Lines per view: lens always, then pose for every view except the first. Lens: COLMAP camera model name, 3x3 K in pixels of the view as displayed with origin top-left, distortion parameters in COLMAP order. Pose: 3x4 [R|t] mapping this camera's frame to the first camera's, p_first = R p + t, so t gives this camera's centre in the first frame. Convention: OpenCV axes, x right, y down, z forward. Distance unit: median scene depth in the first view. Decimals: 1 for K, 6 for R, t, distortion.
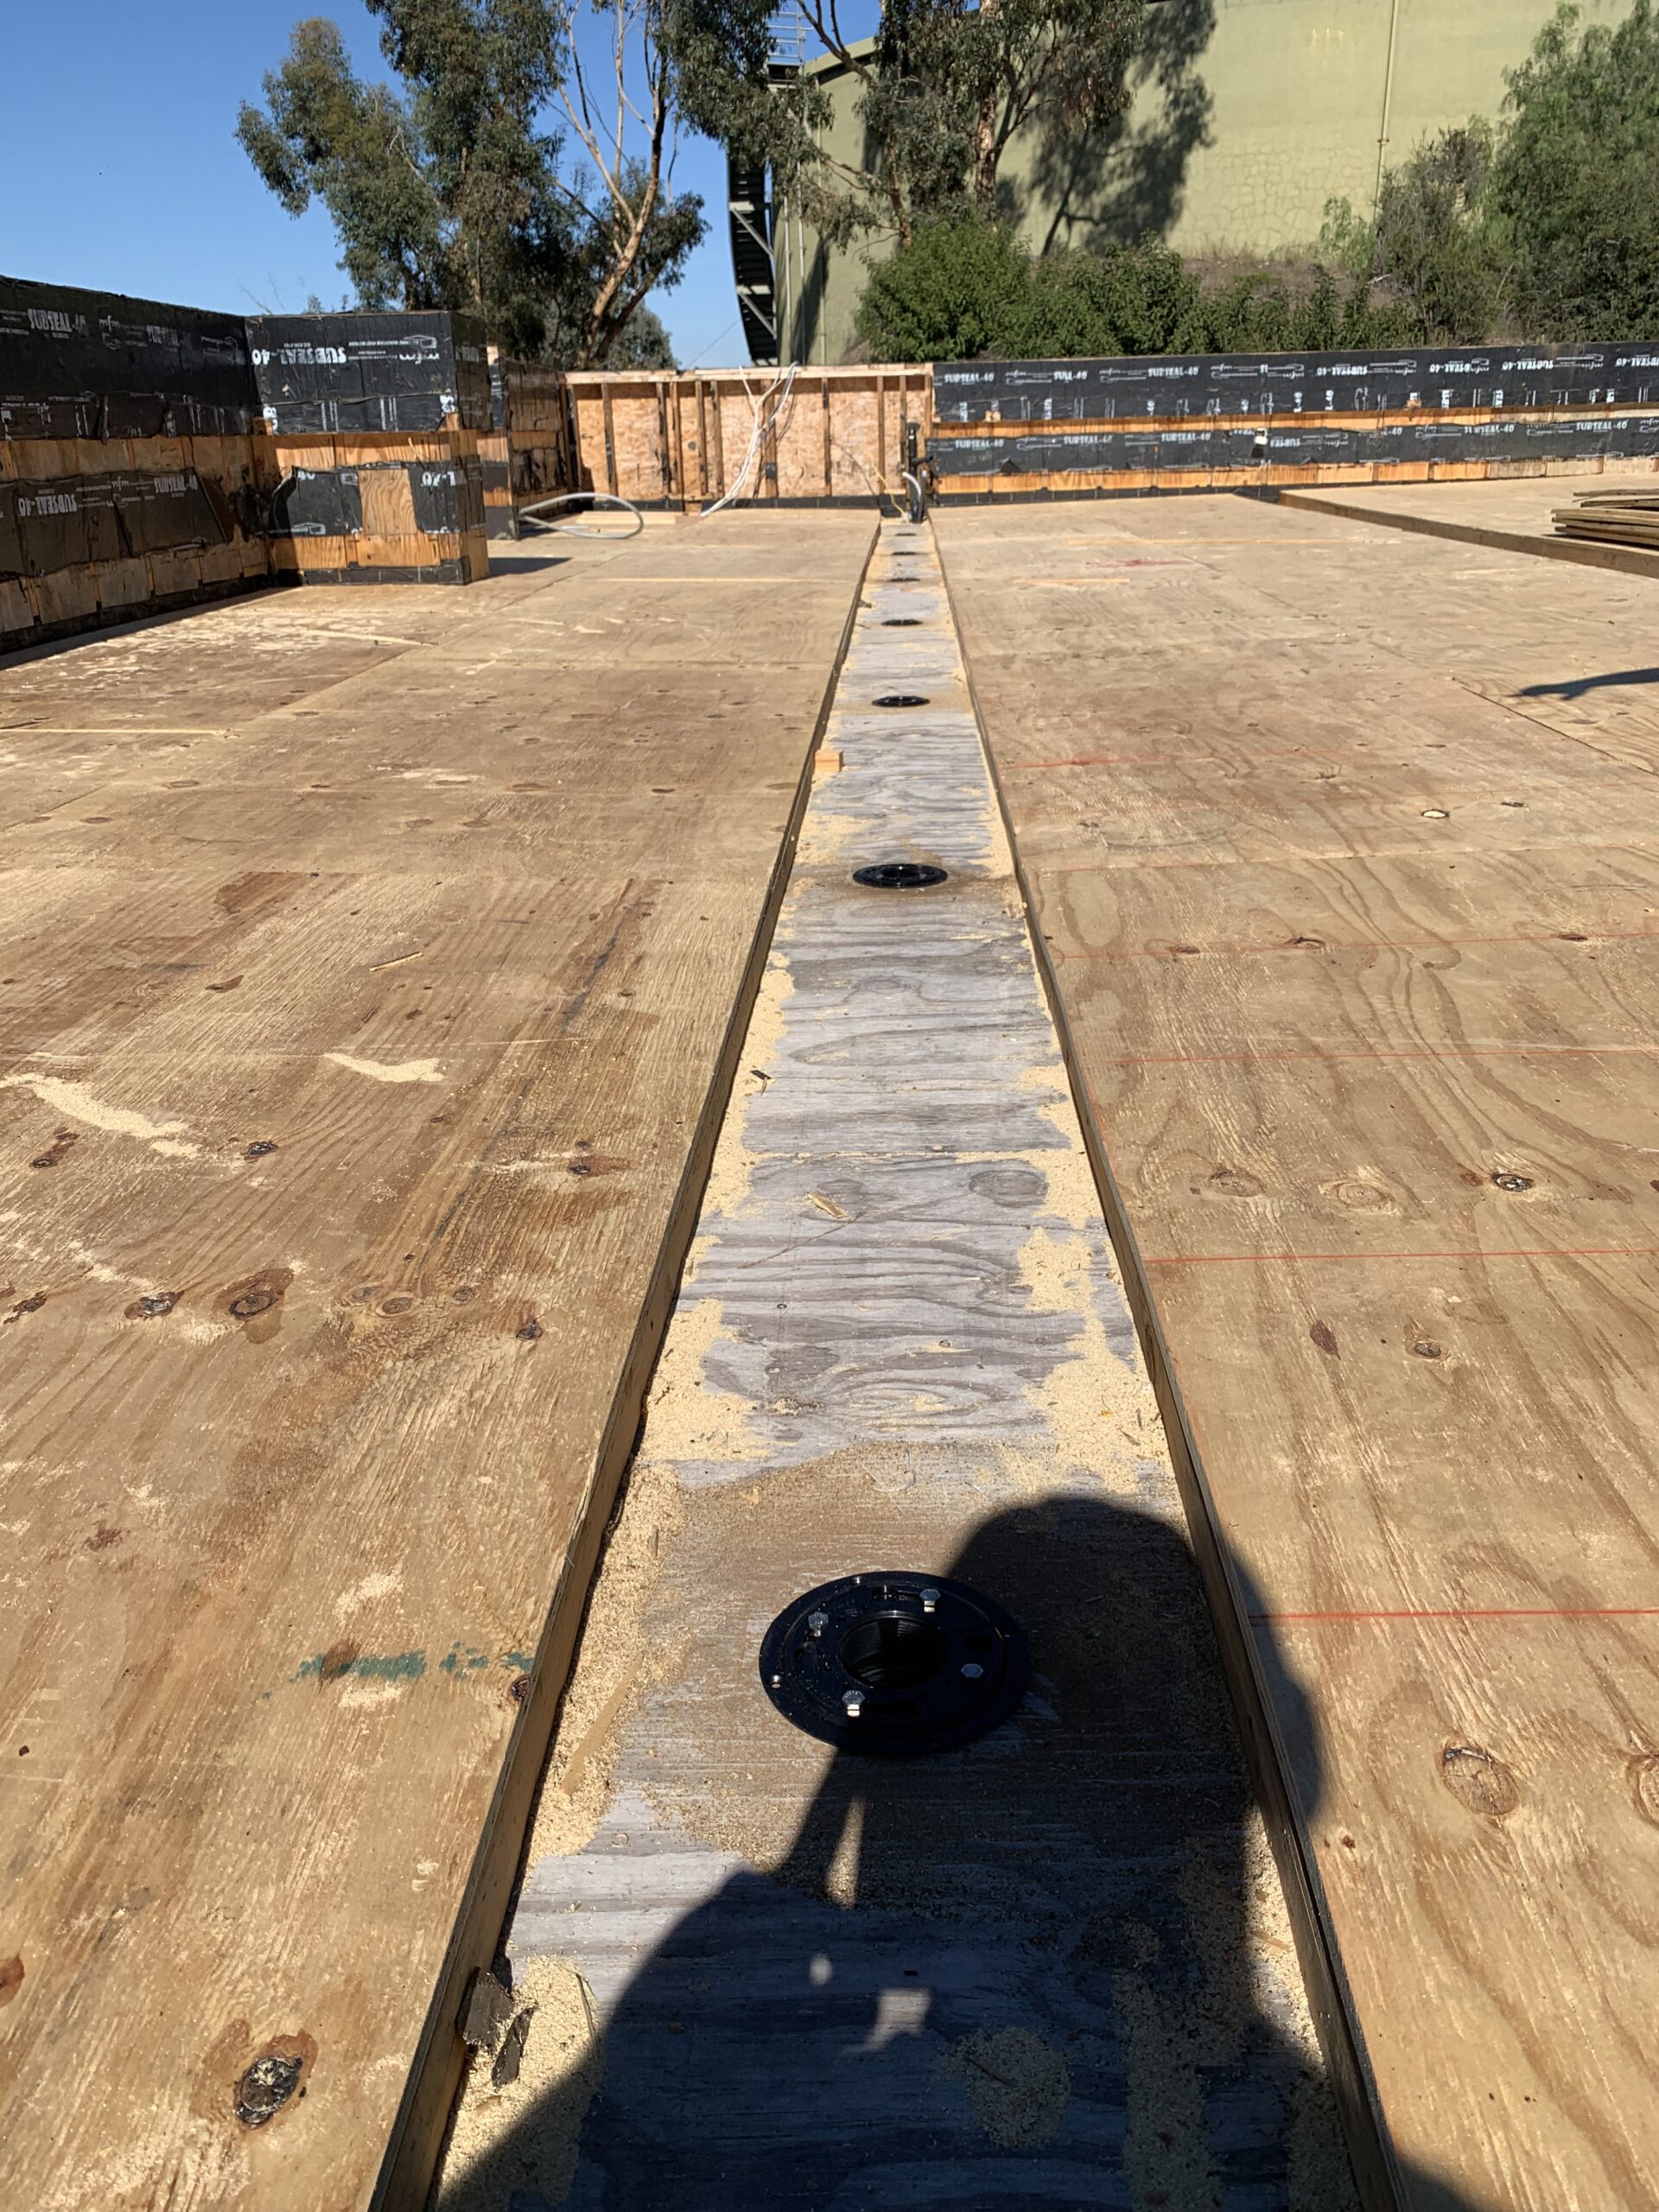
lens RADIAL K [[1703.2, 0, 836.7], [0, 1703.2, 1102.7], [0, 0, 1]] dist [0.006830, -0.004074]
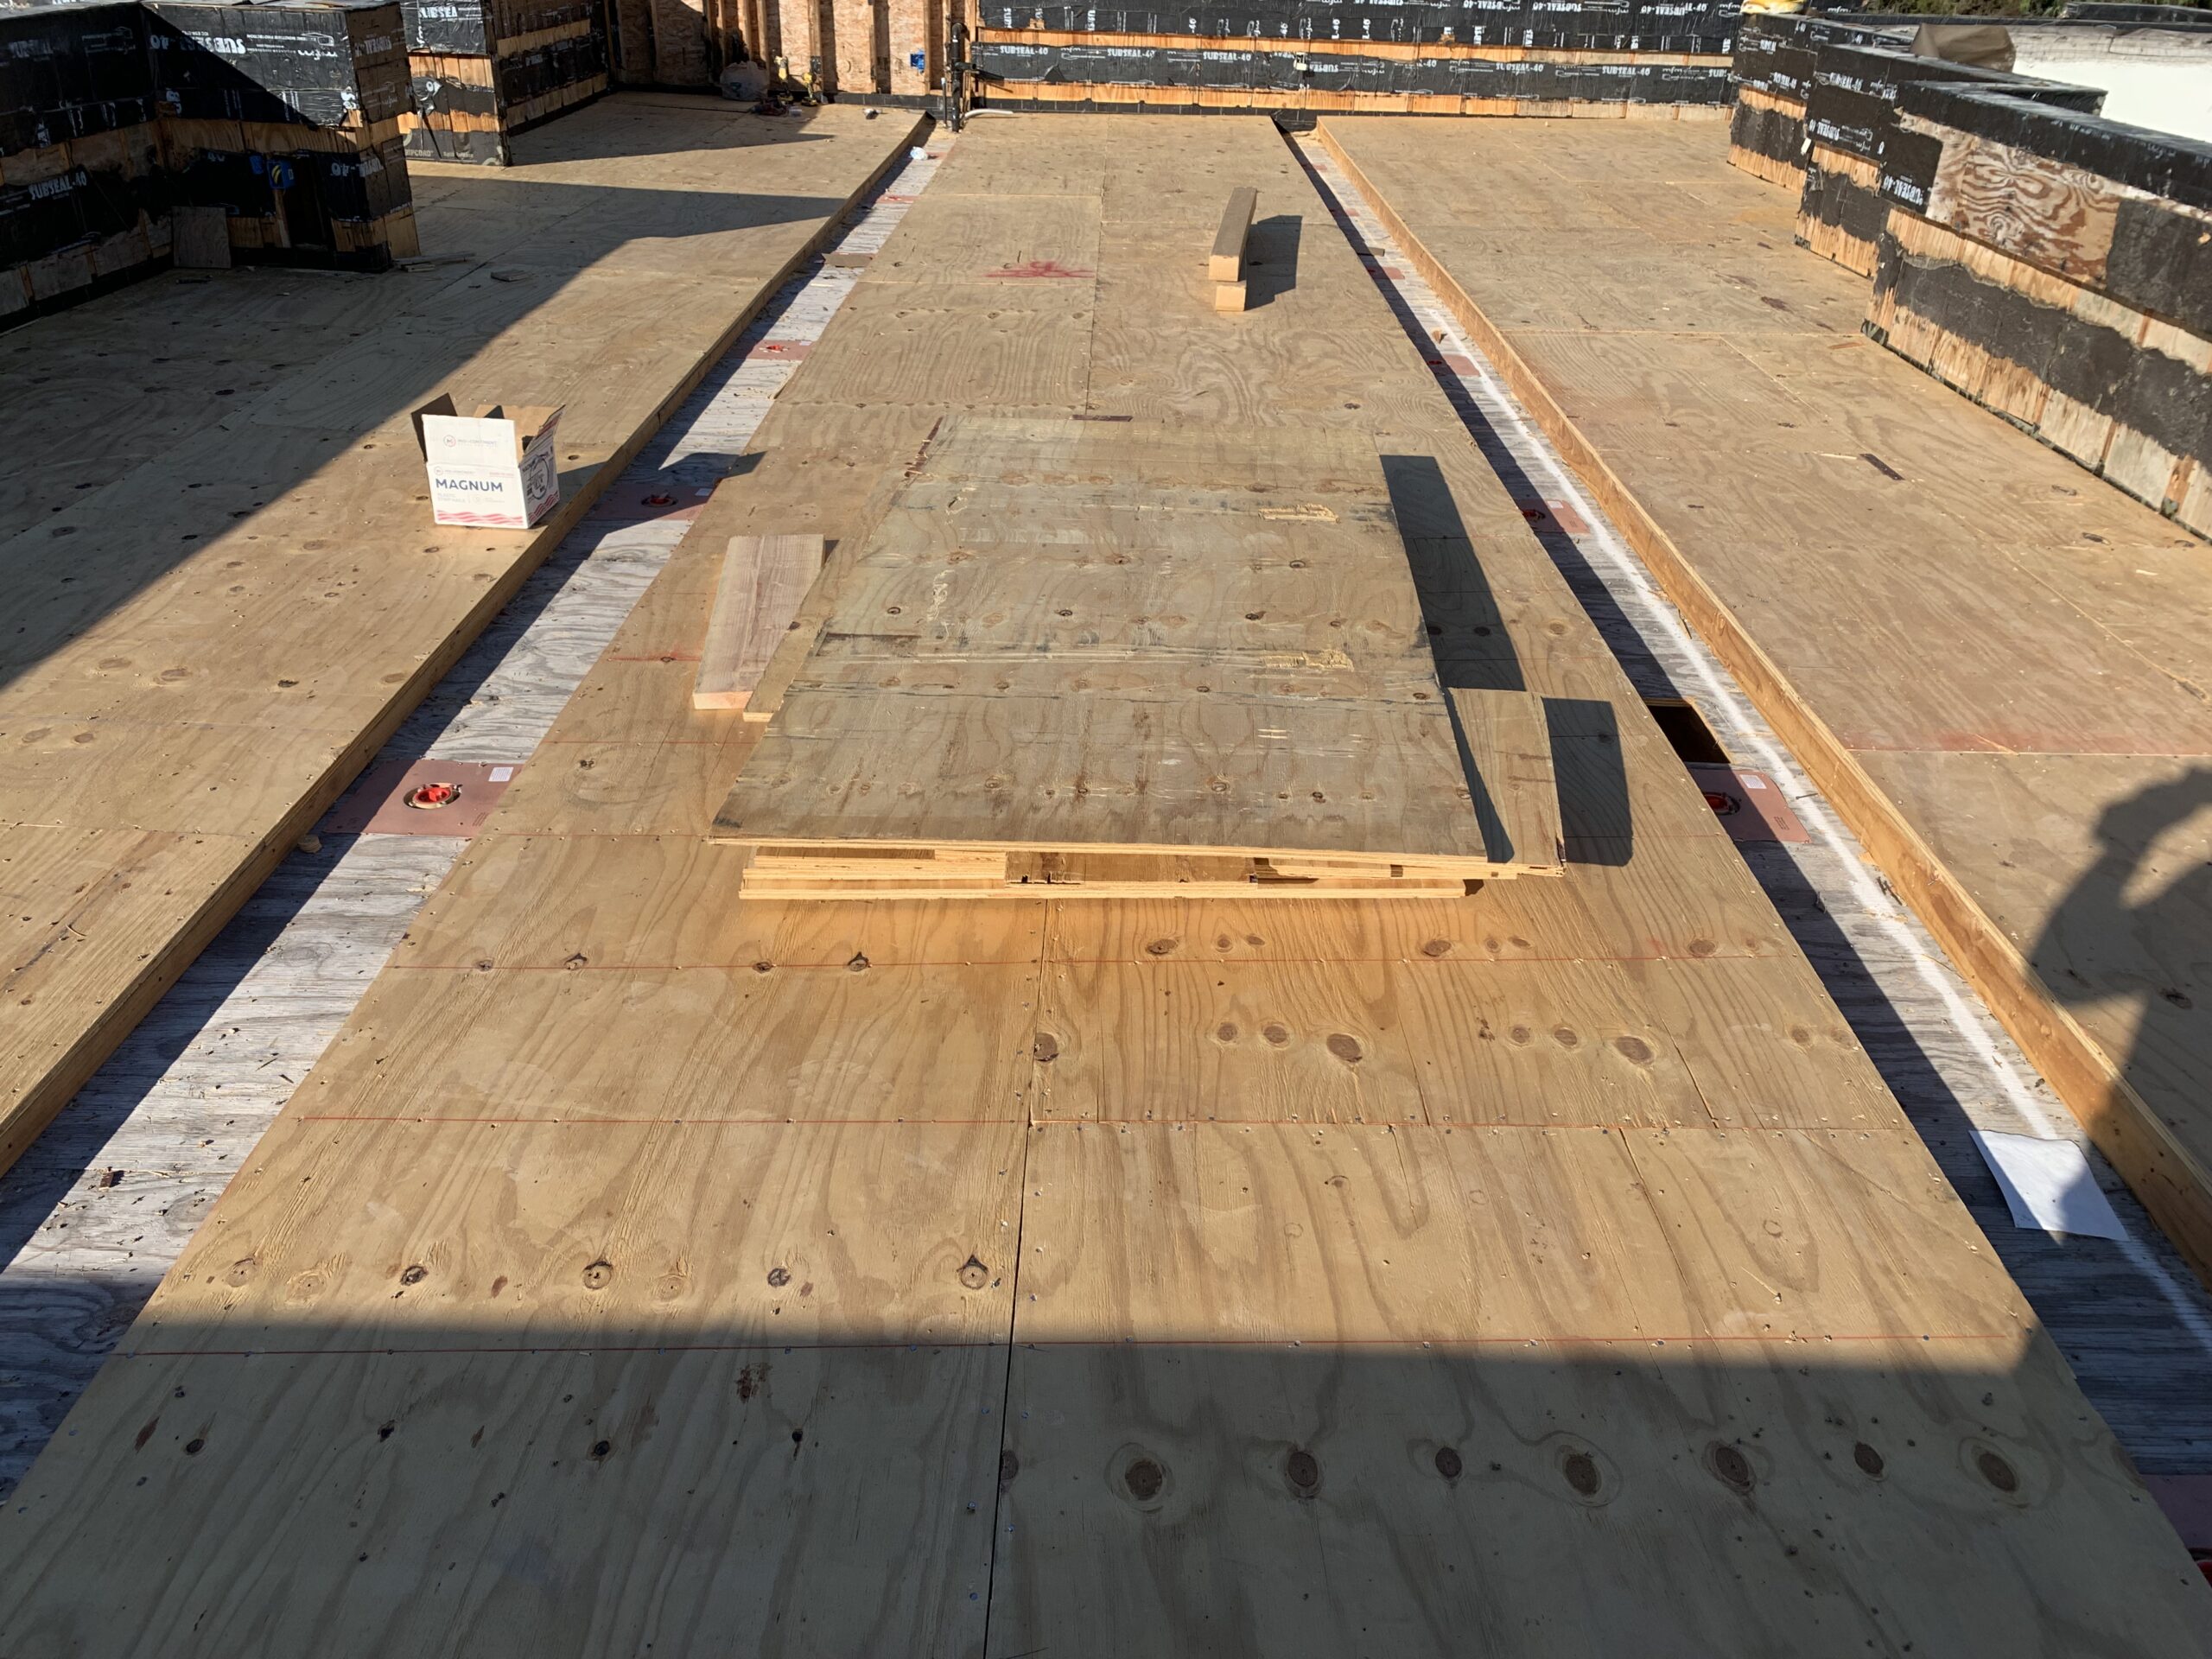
lens RADIAL K [[1703.2, 0, 1112.2], [0, 1703.2, 816.9], [0, 0, 1]] dist [0.006830, -0.004074]
pose [[0.997238, 0.026892, 0.069237, 0.079084], [-0.034194, 0.993722, 0.106526, -0.047949], [-0.065937, -0.108599, 0.991896, -0.046642]]
